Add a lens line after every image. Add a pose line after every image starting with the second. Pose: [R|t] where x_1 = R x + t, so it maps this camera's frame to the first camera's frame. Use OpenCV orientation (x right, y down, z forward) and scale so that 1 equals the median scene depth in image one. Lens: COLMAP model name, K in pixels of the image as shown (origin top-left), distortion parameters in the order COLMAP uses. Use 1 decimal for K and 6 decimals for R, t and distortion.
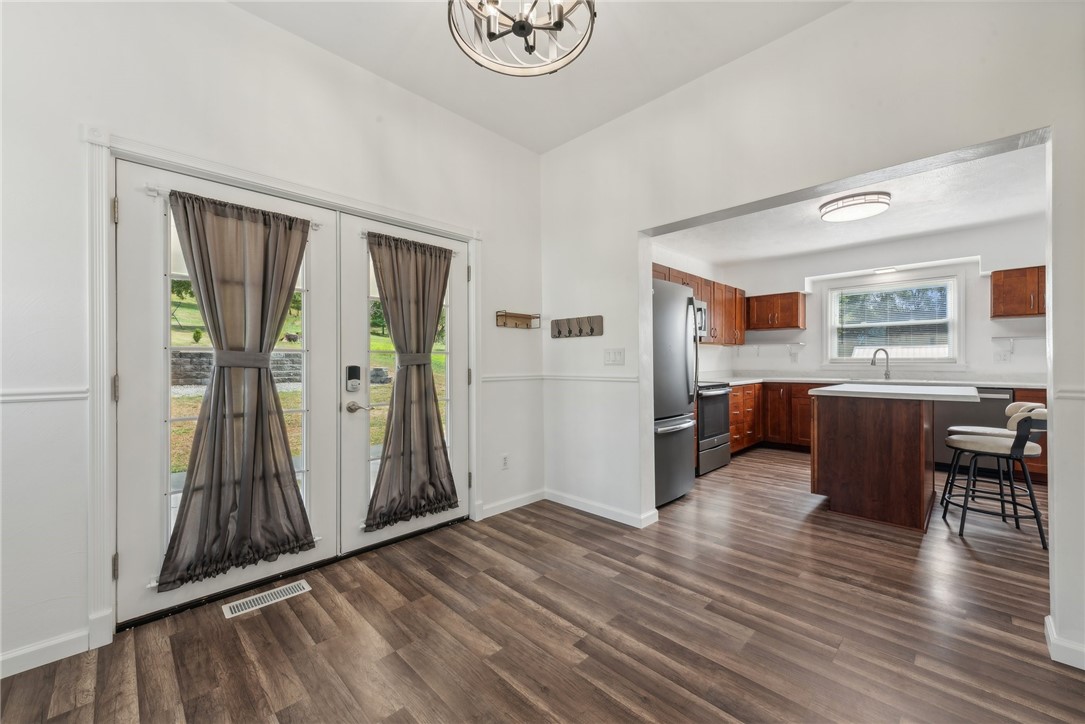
lens RADIAL K [[428.9, 0, 542.6], [0, 428.9, 362.4], [0, 0, 1]] dist [0.003916, 0.000133]
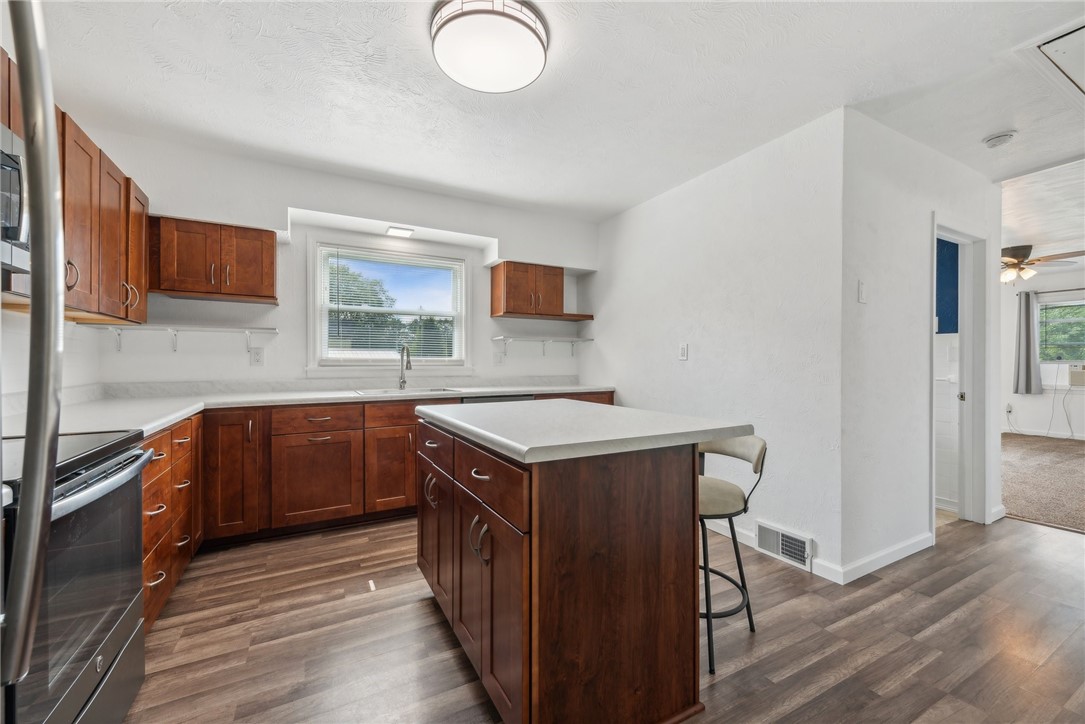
lens RADIAL K [[428.9, 0, 540.5], [0, 428.9, 363.8], [0, 0, 1]] dist [0.003916, 0.000133]
pose [[0.285242, 0.001146, 0.958455, 0.183561], [-0.001052, 0.999999, -0.000882, -0.001549], [-0.958455, -0.000757, 0.285243, 0.537903]]
